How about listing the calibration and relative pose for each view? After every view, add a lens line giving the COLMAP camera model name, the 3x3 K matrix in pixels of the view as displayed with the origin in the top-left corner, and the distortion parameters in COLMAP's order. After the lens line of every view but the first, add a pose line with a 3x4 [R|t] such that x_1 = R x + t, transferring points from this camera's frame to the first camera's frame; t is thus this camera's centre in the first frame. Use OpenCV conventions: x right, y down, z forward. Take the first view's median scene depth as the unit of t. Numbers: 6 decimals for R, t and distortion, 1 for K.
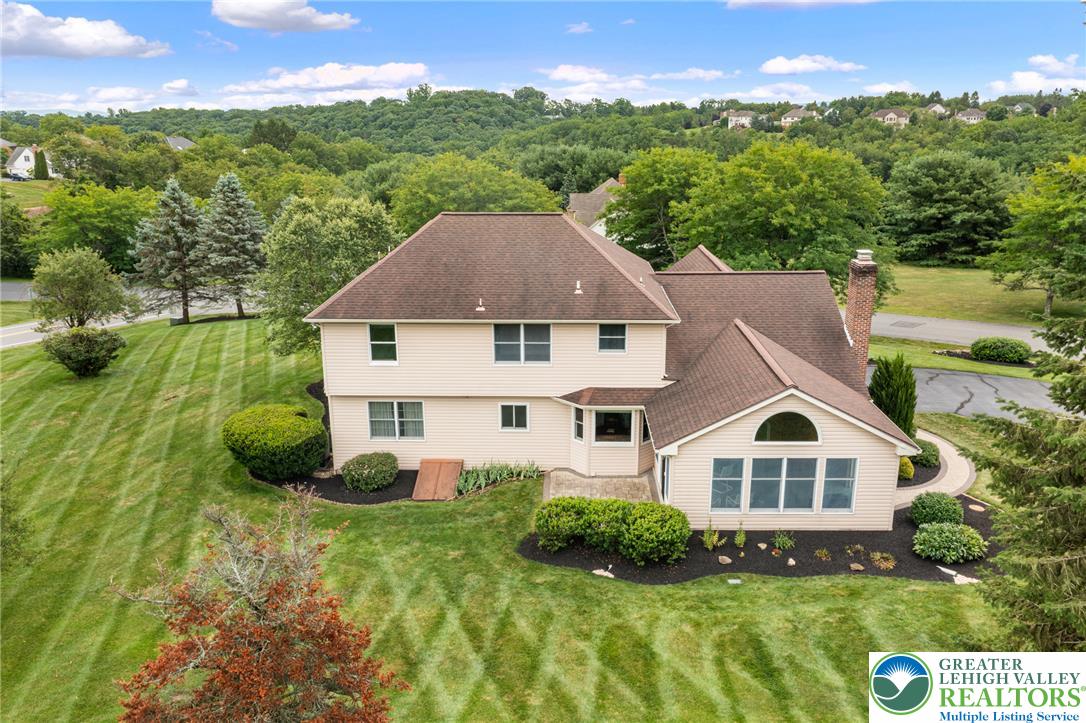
lens RADIAL K [[858.8, 0, 547.7], [0, 858.8, 359.3], [0, 0, 1]] dist [-0.006498, -0.001185]
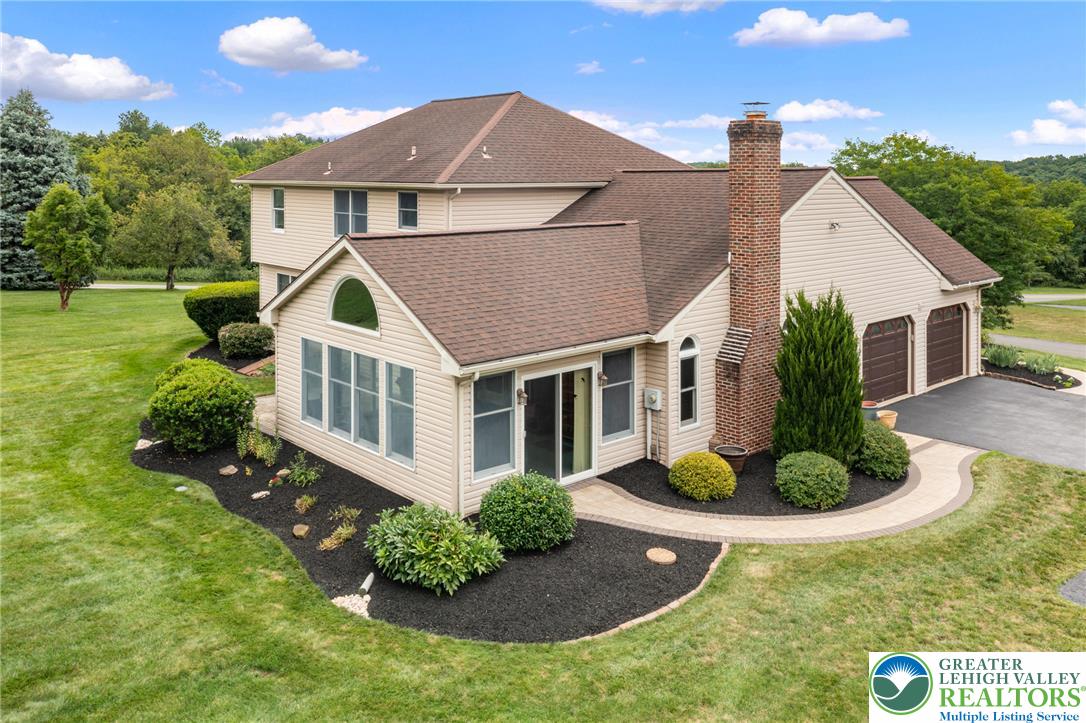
lens RADIAL K [[894.9, 0, 541.6], [0, 894.9, 176.3], [0, 0, 1]] dist [-0.003718, -0.000543]
pose [[0.686802, 0.005436, -0.726824, 0.757231], [-0.199732, 0.962888, -0.181533, 0.070340], [0.698863, 0.269847, 0.662399, 0.530834]]
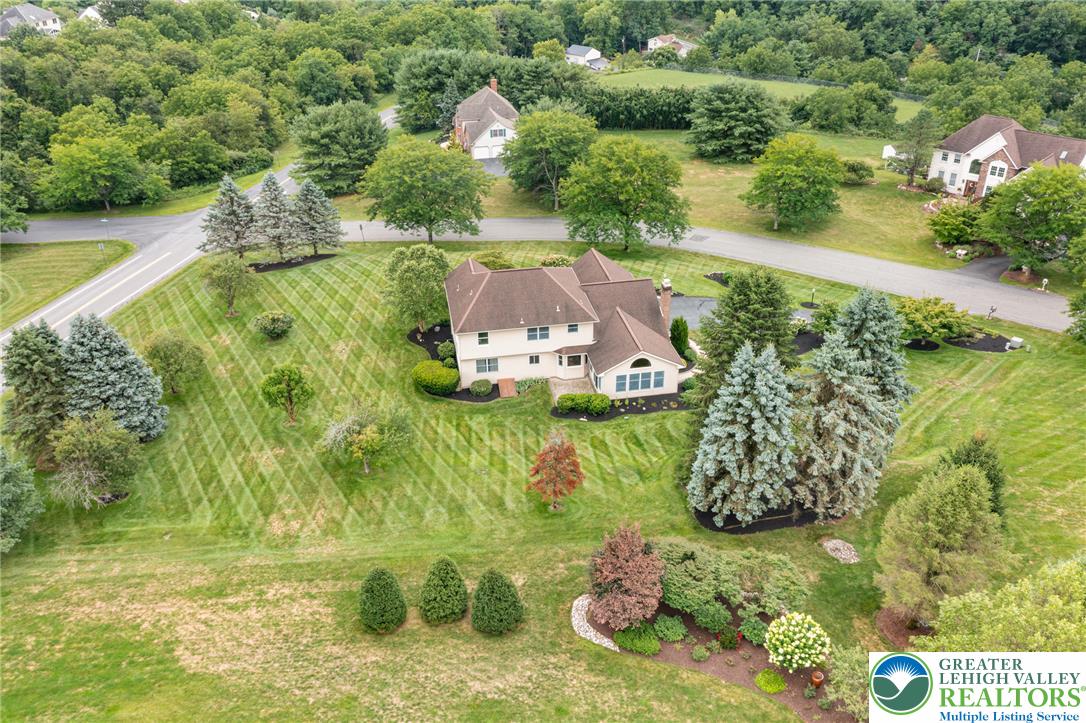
lens RADIAL K [[858.8, 0, 547.7], [0, 858.8, 359.3], [0, 0, 1]] dist [-0.006498, -0.001185]
pose [[0.979432, -0.104706, 0.172479, -0.448714], [0.061149, 0.968648, 0.240795, -0.554549], [-0.192284, -0.225296, 0.955128, -1.449582]]
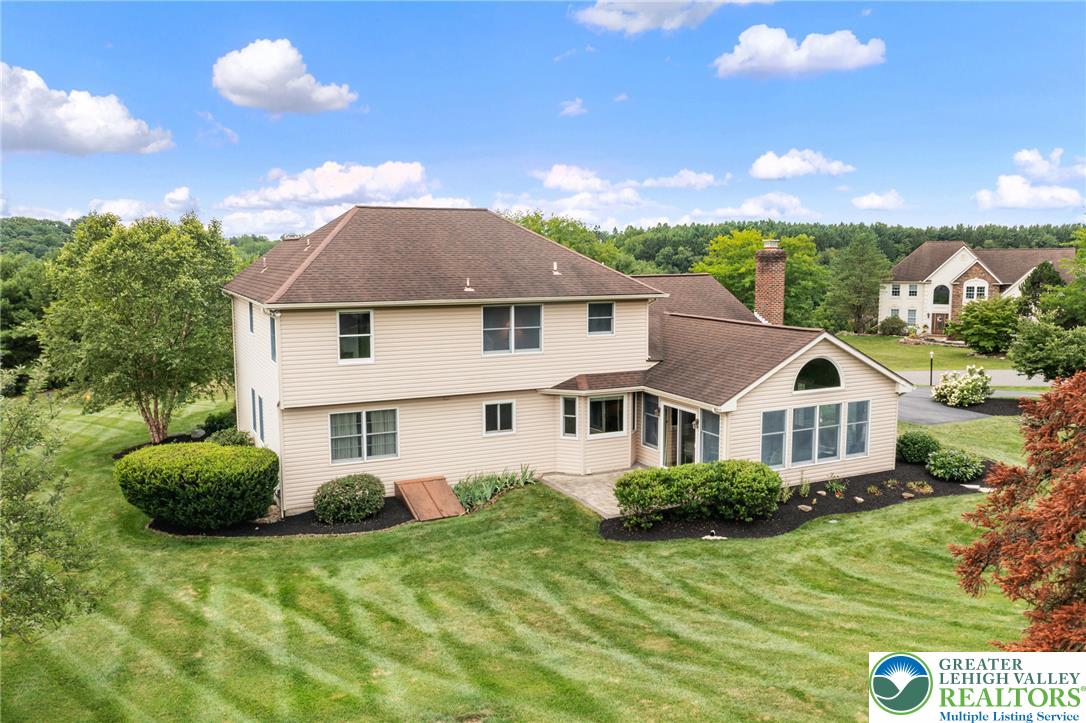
lens RADIAL K [[858.8, 0, 547.7], [0, 858.8, 359.3], [0, 0, 1]] dist [-0.006498, -0.001185]
pose [[0.886538, -0.054648, 0.459417, -0.407819], [0.124412, 0.984582, -0.122962, 0.126600], [-0.445614, 0.166168, 0.879668, 0.208648]]
